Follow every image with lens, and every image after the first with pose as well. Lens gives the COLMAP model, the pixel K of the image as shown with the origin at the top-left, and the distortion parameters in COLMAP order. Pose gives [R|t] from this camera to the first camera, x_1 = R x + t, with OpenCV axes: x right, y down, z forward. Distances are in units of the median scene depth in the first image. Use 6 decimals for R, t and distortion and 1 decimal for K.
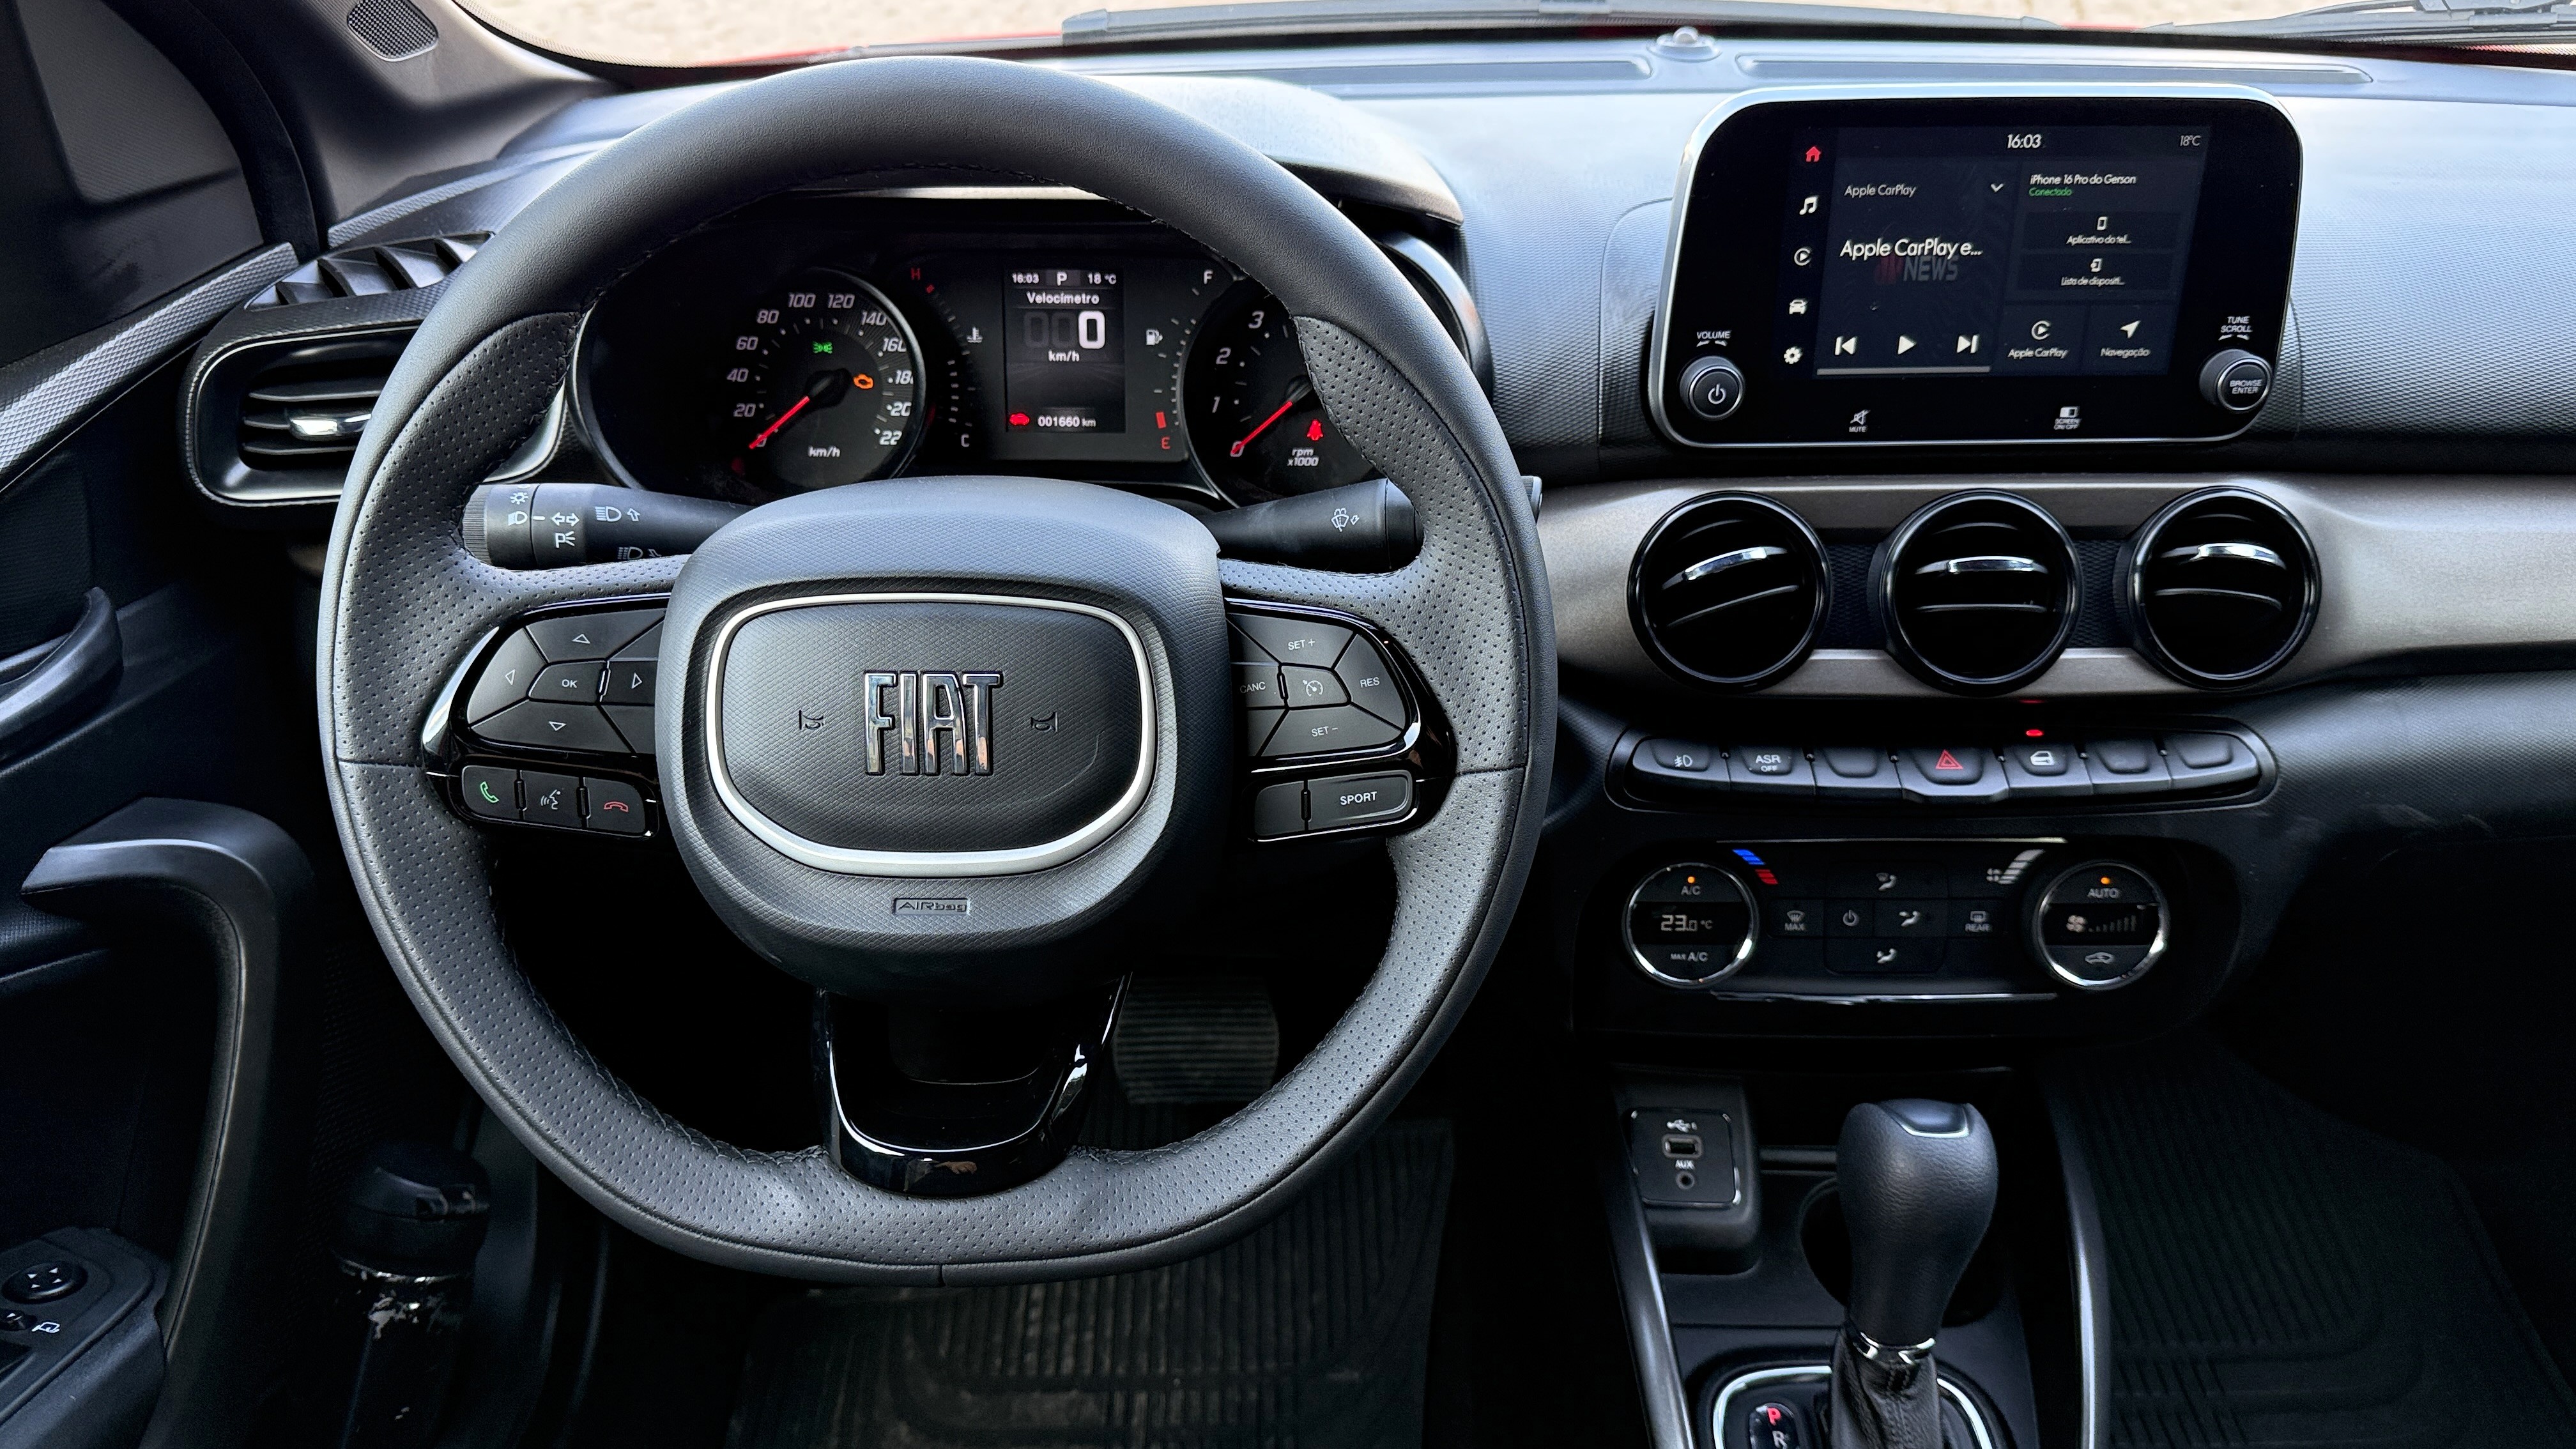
lens RADIAL K [[1834.4, 0, 1293.4], [0, 1834.4, 727.3], [0, 0, 1]] dist [0.186755, -0.439322]
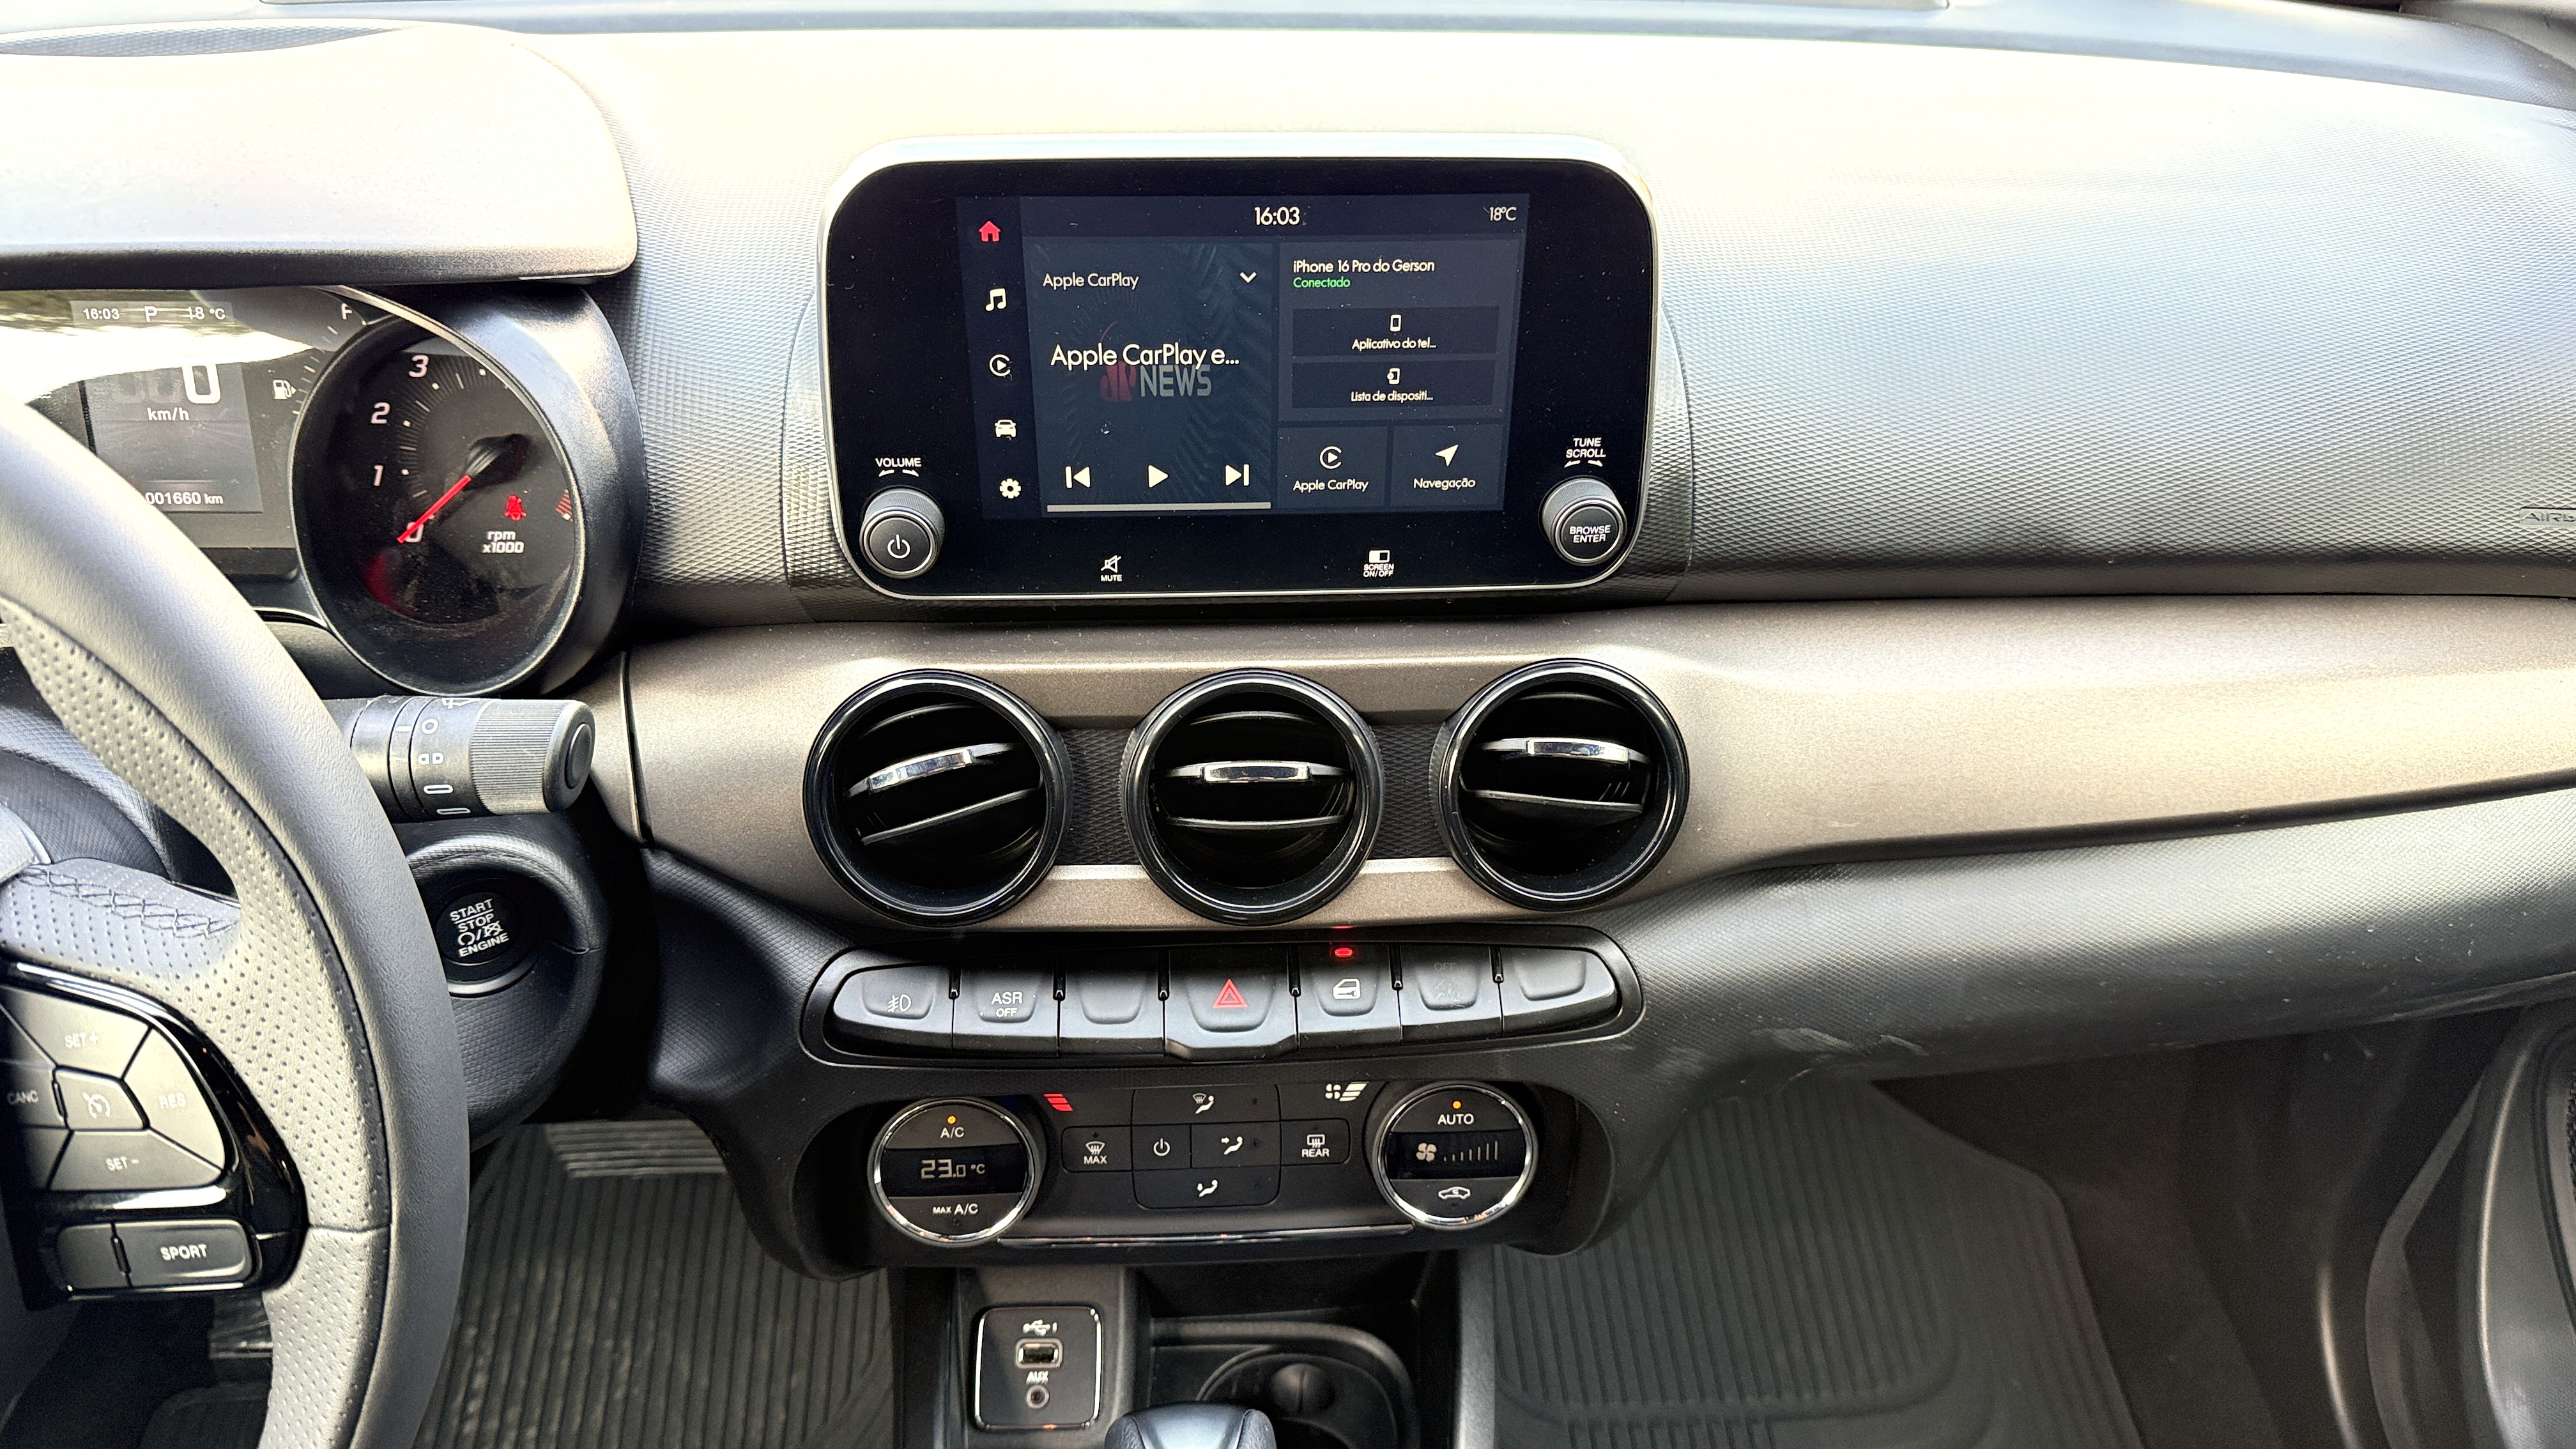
lens RADIAL K [[1815.8, 0, 1288.0], [0, 1815.8, 724.5], [0, 0, 1]] dist [0.161420, -0.329109]
pose [[0.997920, -0.013464, 0.063038, 0.326132], [0.005263, 0.991696, 0.128498, -0.195383], [-0.064244, -0.127899, 0.989704, 0.242204]]
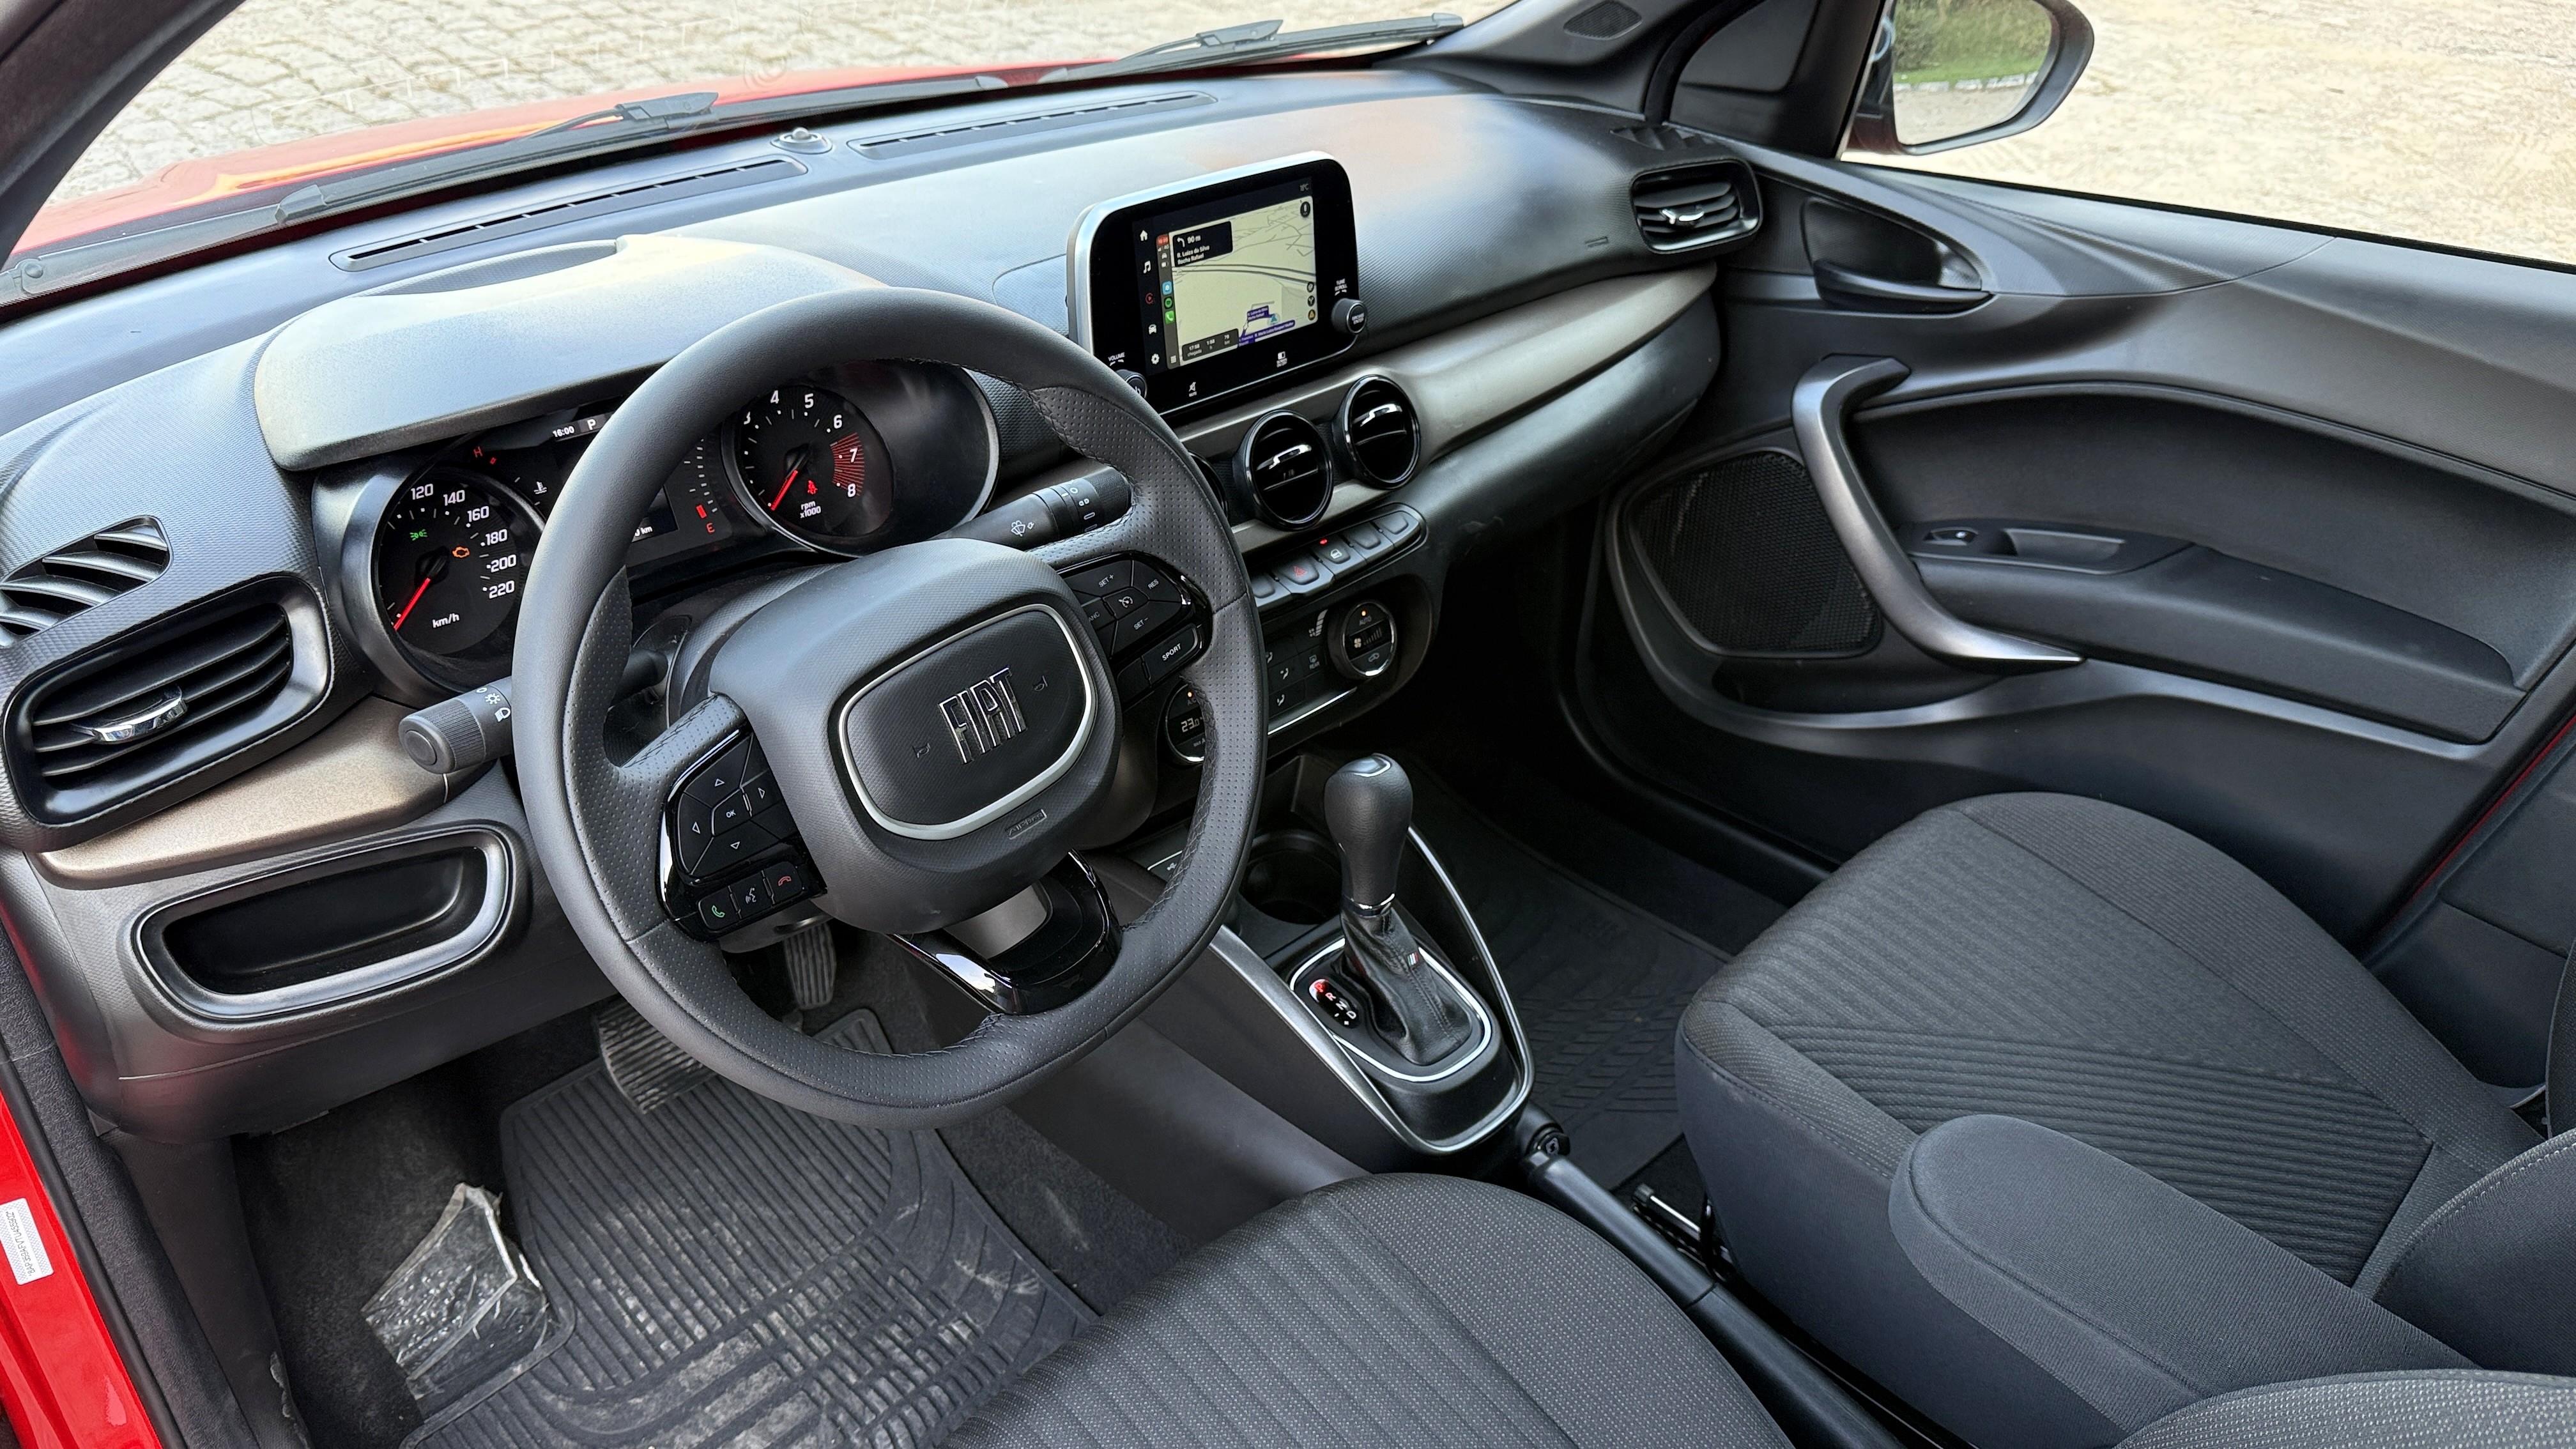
lens RADIAL K [[1815.8, 0, 1288.0], [0, 1815.8, 724.5], [0, 0, 1]] dist [0.161420, -0.329109]
pose [[0.697039, -0.349304, 0.626197, -0.734954], [0.327602, 0.931980, 0.155211, -0.110842], [-0.637819, 0.096955, 0.764059, -0.240665]]
